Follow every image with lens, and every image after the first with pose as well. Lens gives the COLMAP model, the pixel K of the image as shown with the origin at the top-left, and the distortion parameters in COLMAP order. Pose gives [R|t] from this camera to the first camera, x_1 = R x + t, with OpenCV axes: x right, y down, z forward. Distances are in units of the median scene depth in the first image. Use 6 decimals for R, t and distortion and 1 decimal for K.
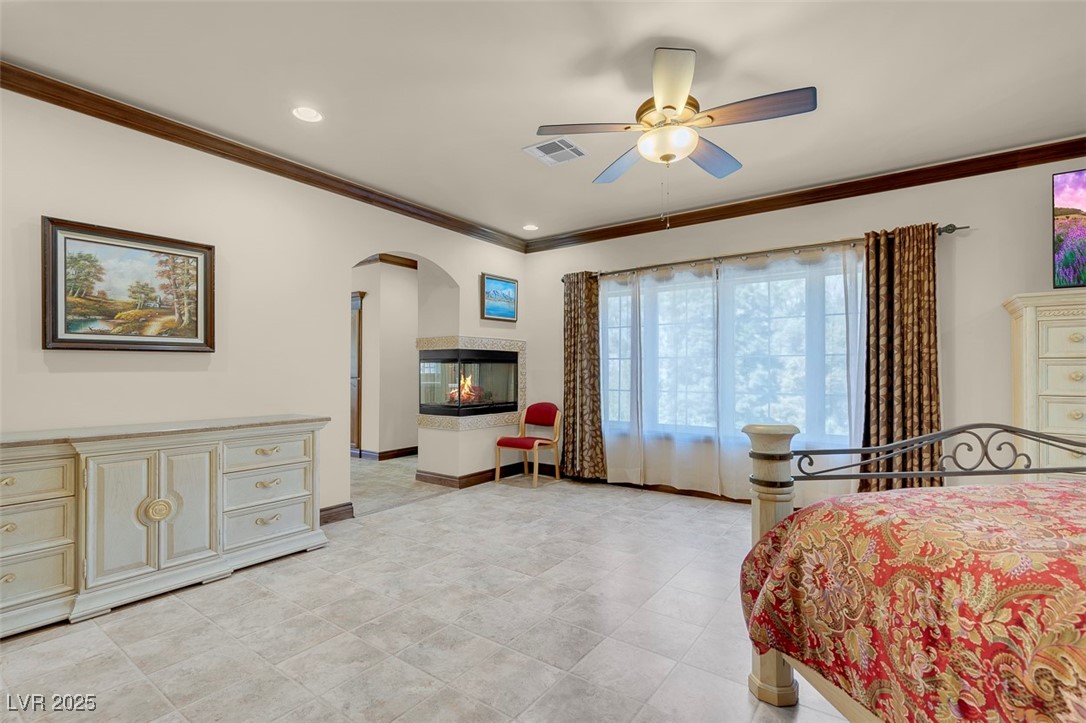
lens RADIAL K [[498.2, 0, 537.1], [0, 498.2, 374.2], [0, 0, 1]] dist [-0.004963, 0.003050]
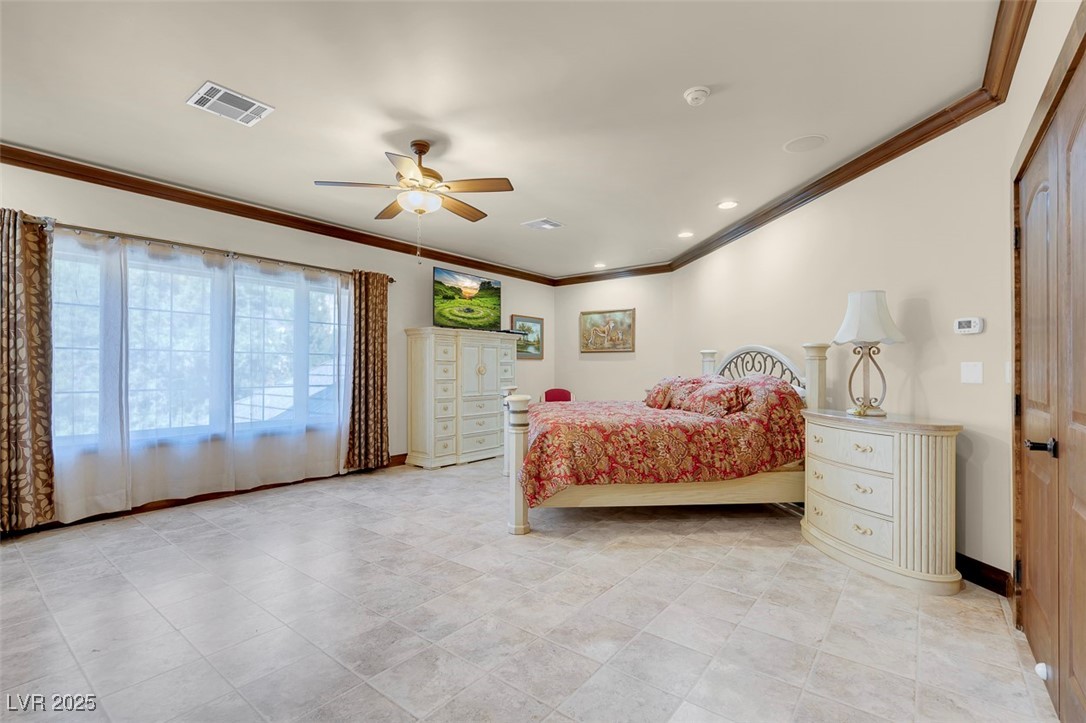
lens RADIAL K [[498.2, 0, 548.2], [0, 498.2, 367.2], [0, 0, 1]] dist [-0.004963, 0.003050]
pose [[0.024407, 0.003333, 0.999697, -0.769681], [-0.000869, 0.999994, -0.003312, -0.002481], [-0.999702, -0.000788, 0.024410, 0.430062]]
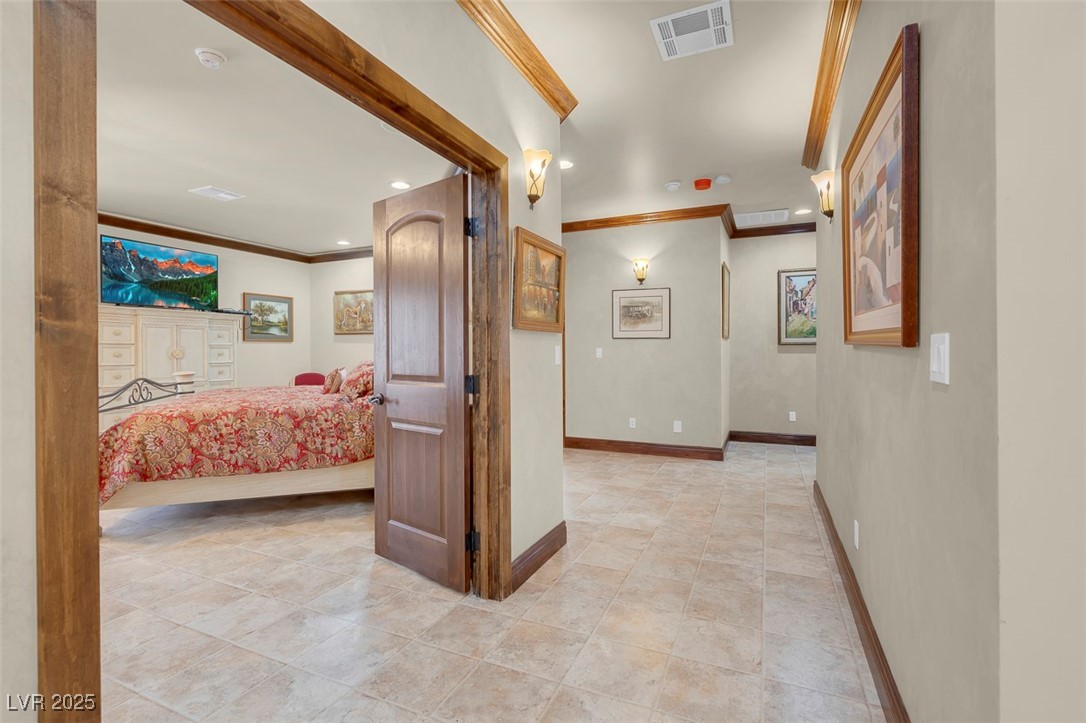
lens RADIAL K [[498.2, 0, 553.3], [0, 498.2, 351.5], [0, 0, 1]] dist [-0.004963, 0.003050]
pose [[-0.216188, -0.002251, 0.976349, -0.807493], [0.004881, 0.999982, 0.003387, -0.005129], [-0.976339, 0.005498, -0.216174, -0.116808]]
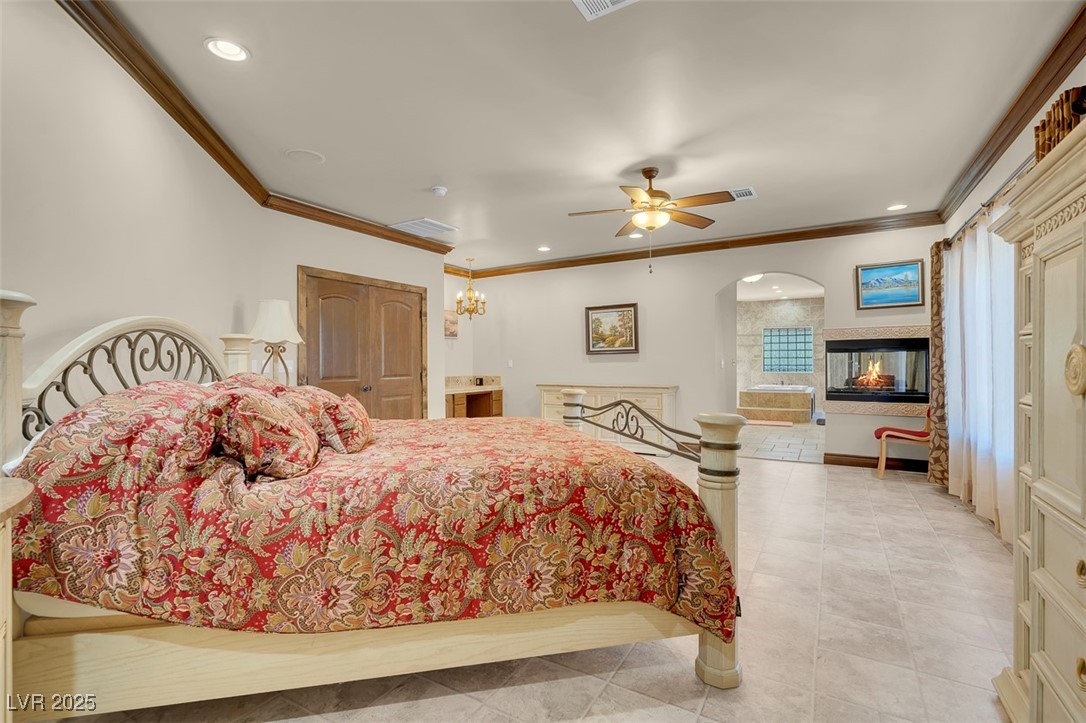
lens RADIAL K [[498.2, 0, 542.4], [0, 498.2, 359.5], [0, 0, 1]] dist [-0.004963, 0.003050]
pose [[0.102056, -0.007052, -0.994754, 1.273302], [0.004783, 0.999967, -0.006599, -0.004501], [0.994767, -0.004084, 0.102087, 0.344795]]
